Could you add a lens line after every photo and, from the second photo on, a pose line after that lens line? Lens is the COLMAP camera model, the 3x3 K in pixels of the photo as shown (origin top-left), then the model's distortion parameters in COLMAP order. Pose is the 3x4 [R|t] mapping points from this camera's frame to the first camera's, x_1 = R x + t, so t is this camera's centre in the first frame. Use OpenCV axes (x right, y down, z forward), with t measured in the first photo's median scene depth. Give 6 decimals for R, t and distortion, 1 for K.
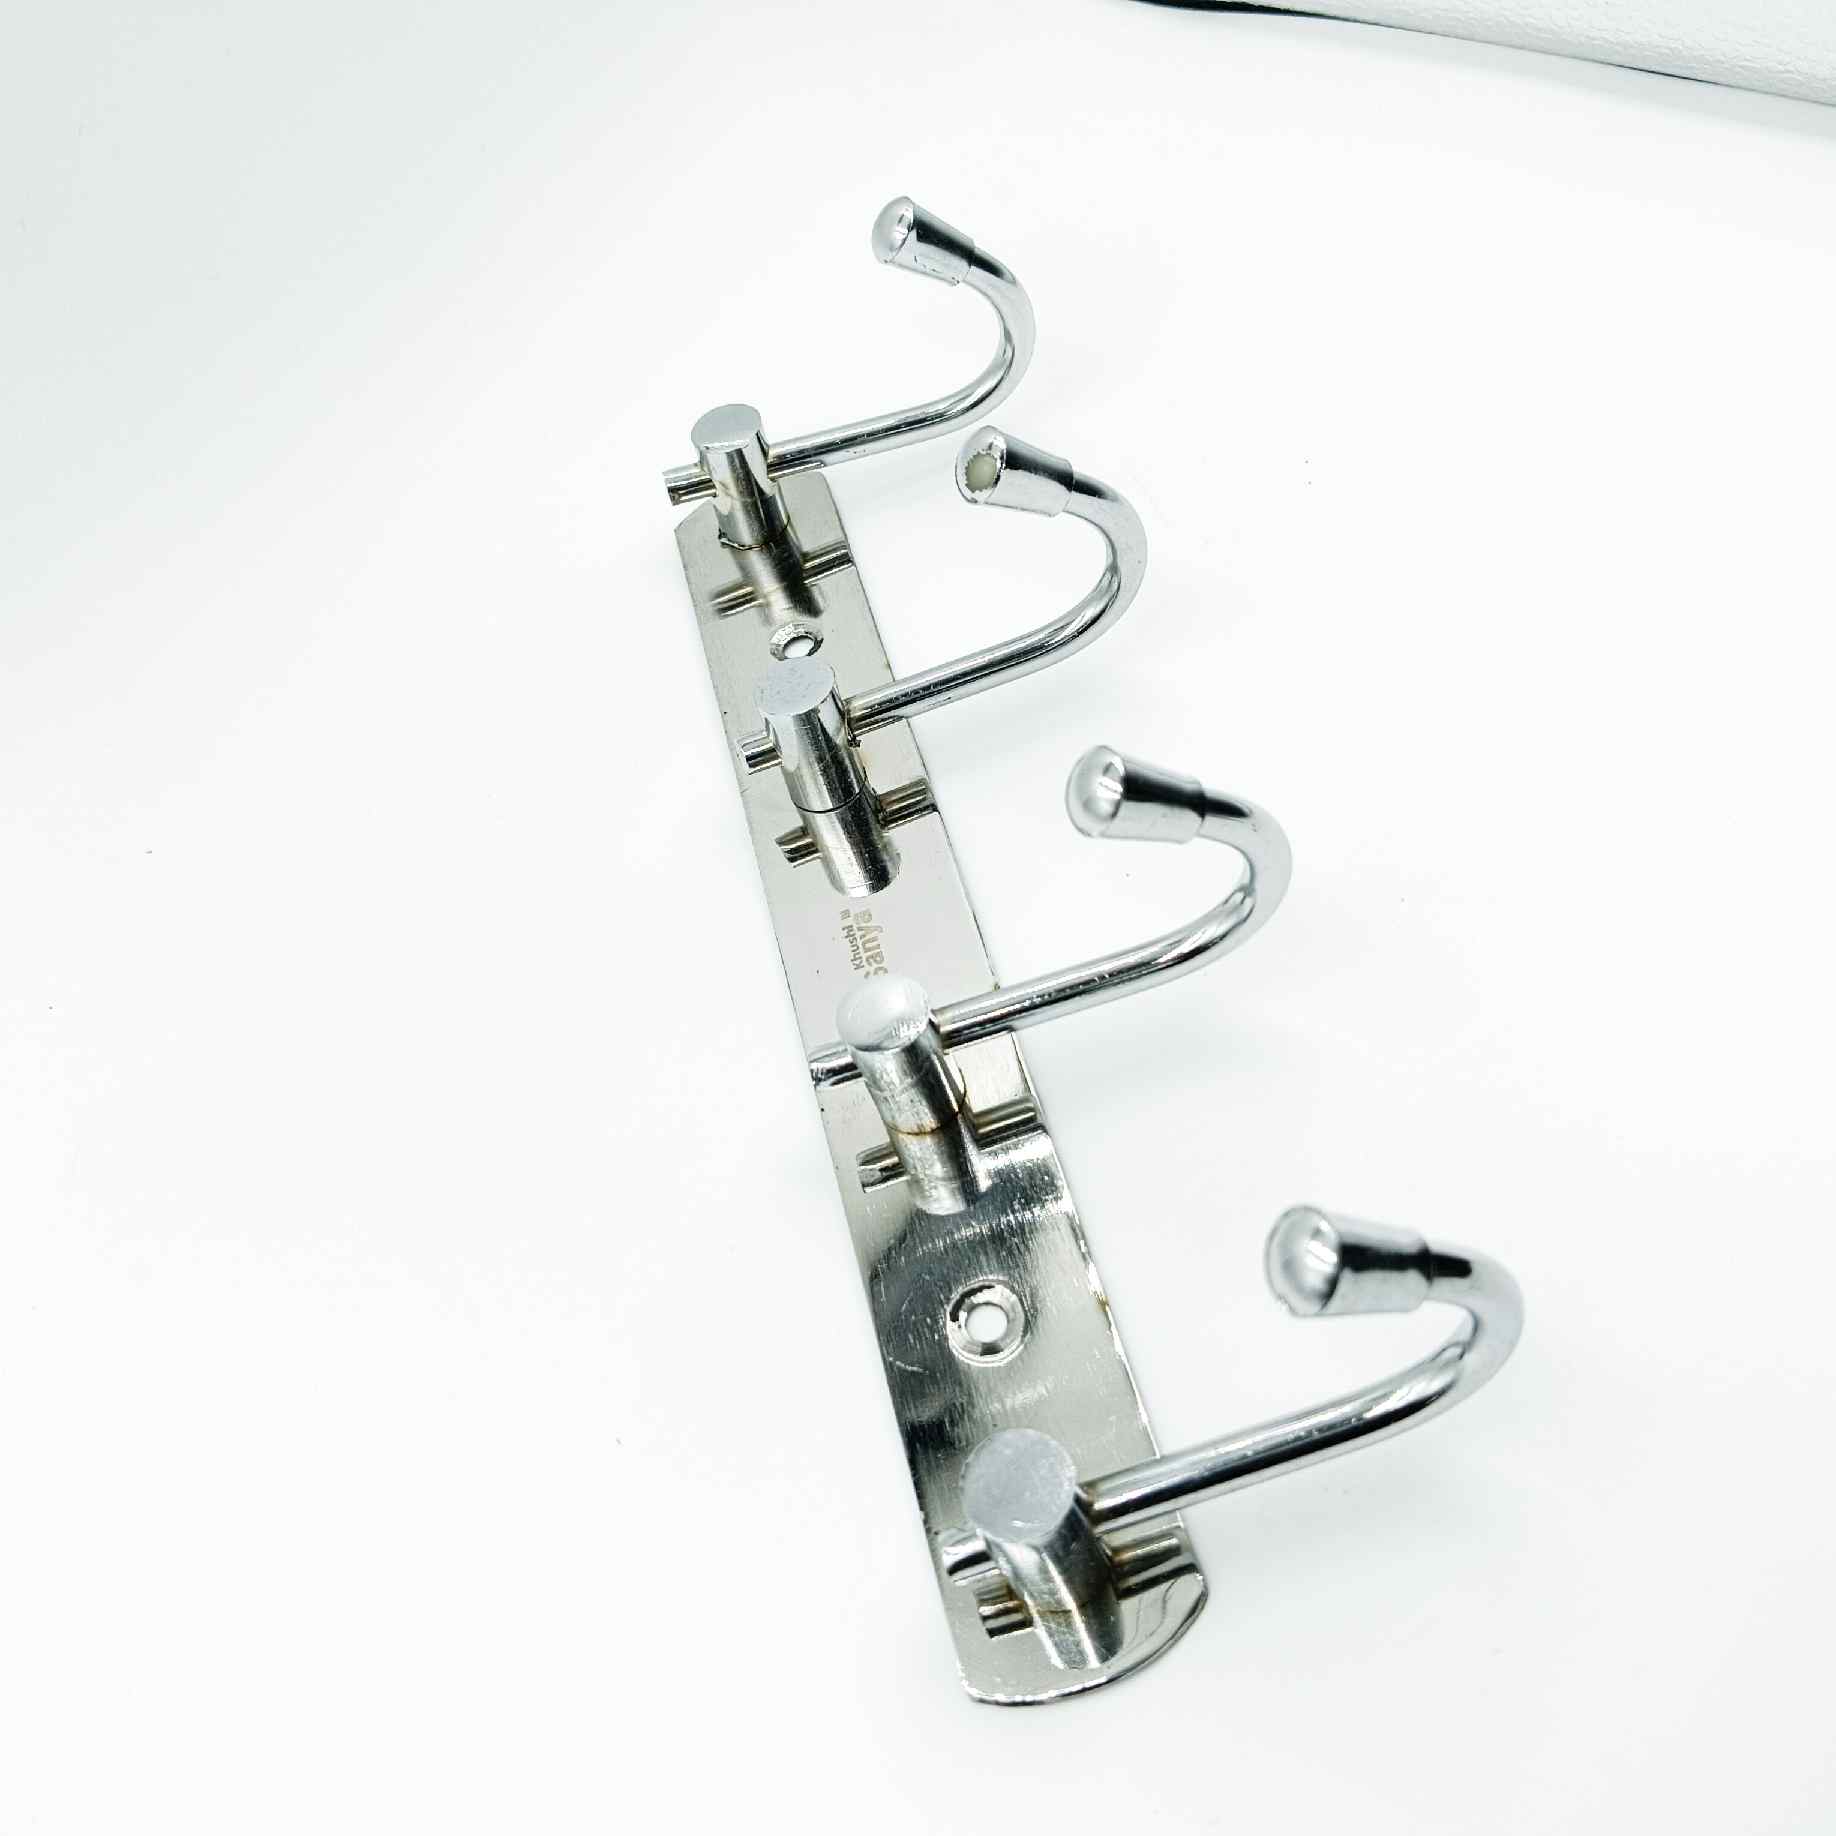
lens RADIAL K [[1917.1, 0, 929.2], [0, 1917.1, 922.2], [0, 0, 1]] dist [0.091034, -0.246221]
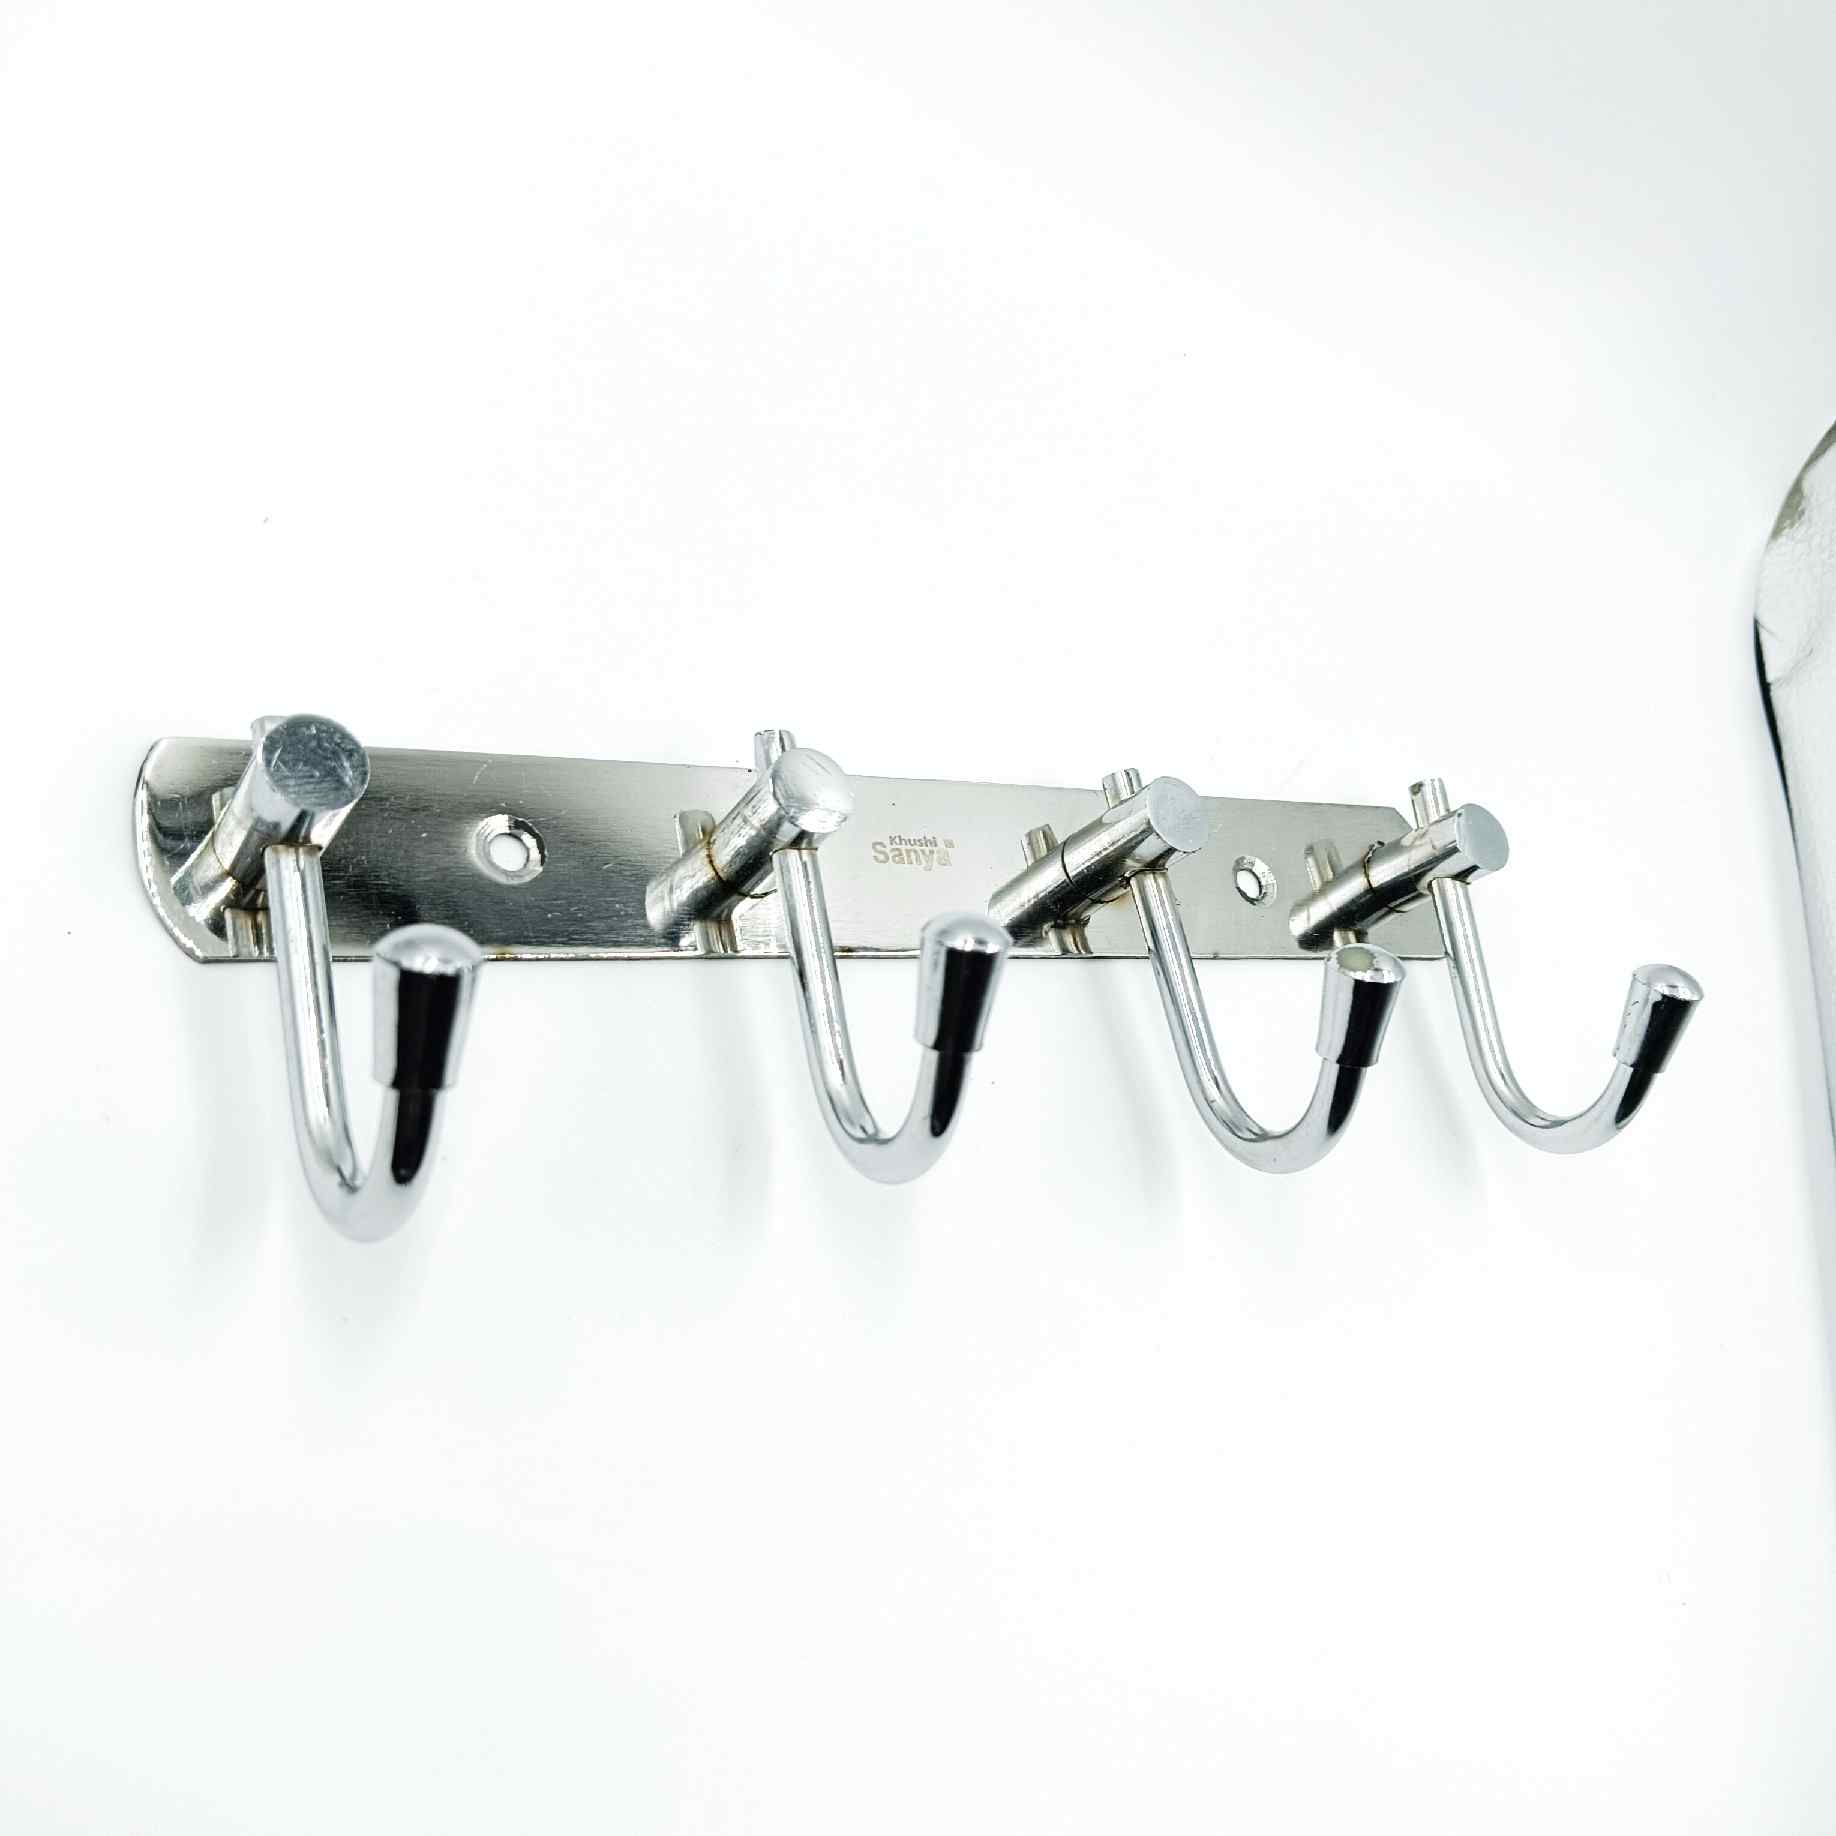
lens RADIAL K [[1917.1, 0, 929.2], [0, 1917.1, 922.2], [0, 0, 1]] dist [0.091034, -0.246221]
pose [[-0.119703, 0.956409, -0.266371, 0.264345], [-0.983119, -0.076792, 0.166075, -0.162875], [0.138380, 0.281754, 0.949455, 0.034111]]
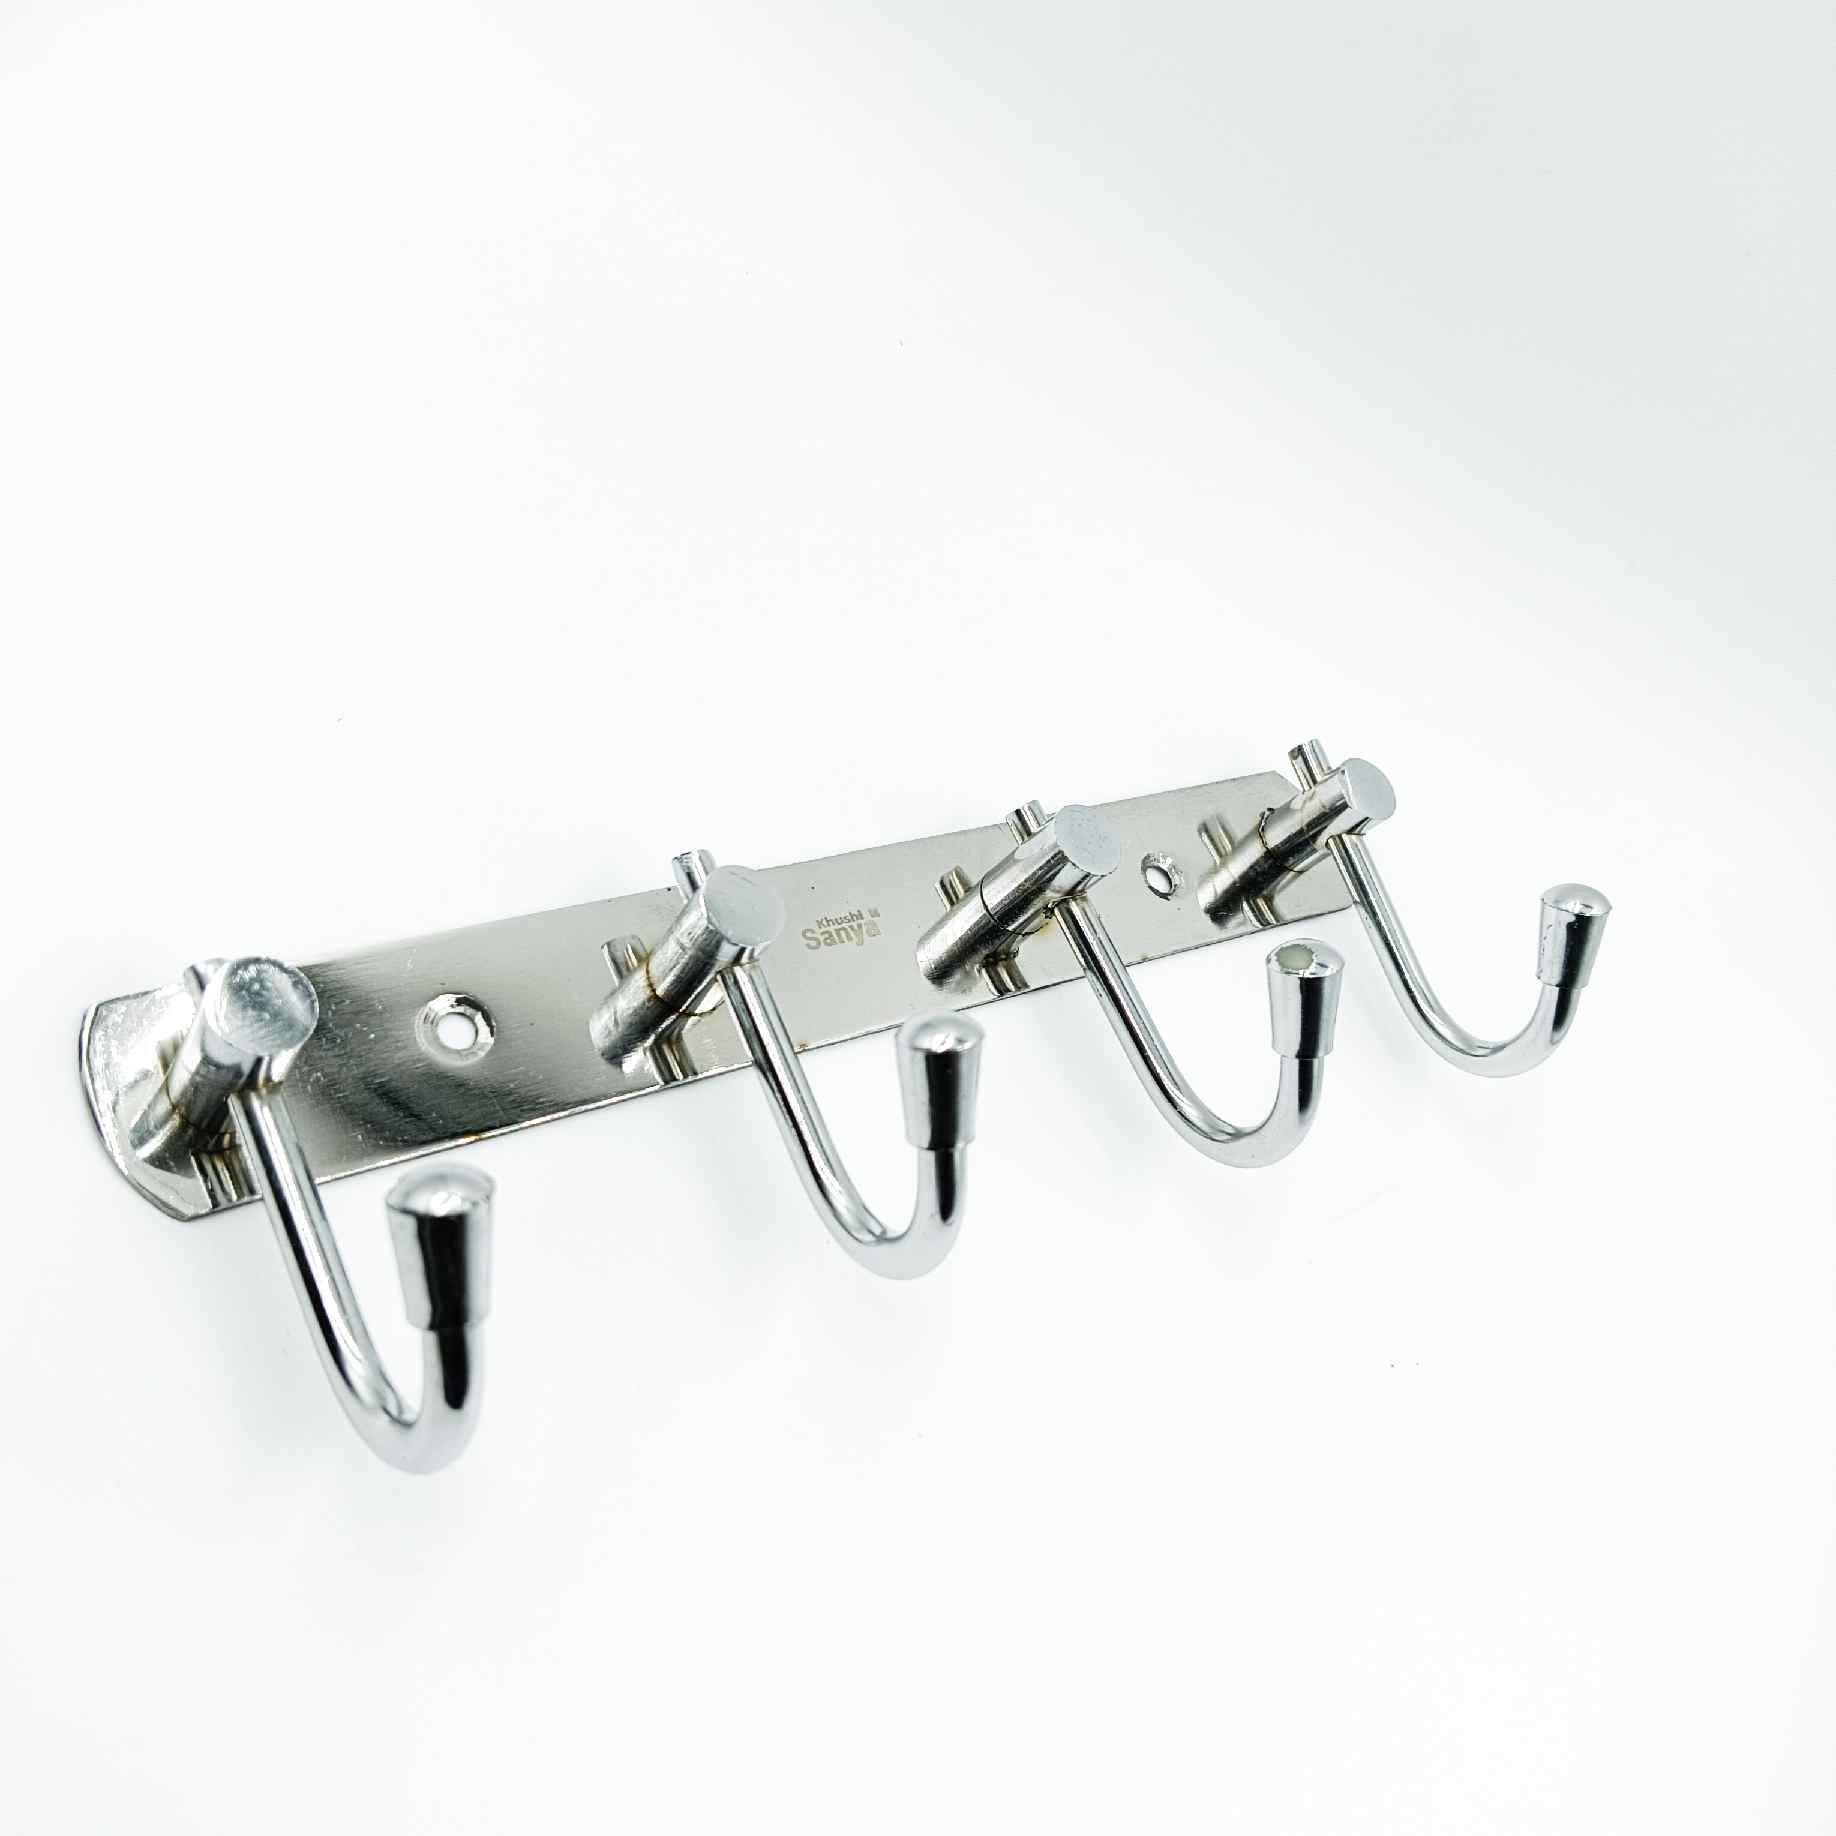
lens RADIAL K [[1917.1, 0, 929.2], [0, 1917.1, 922.2], [0, 0, 1]] dist [0.091034, -0.246221]
pose [[0.100739, 0.966167, -0.237429, 0.204827], [-0.988238, 0.124769, 0.088422, -0.121401], [0.115054, 0.225729, 0.967372, 0.000763]]
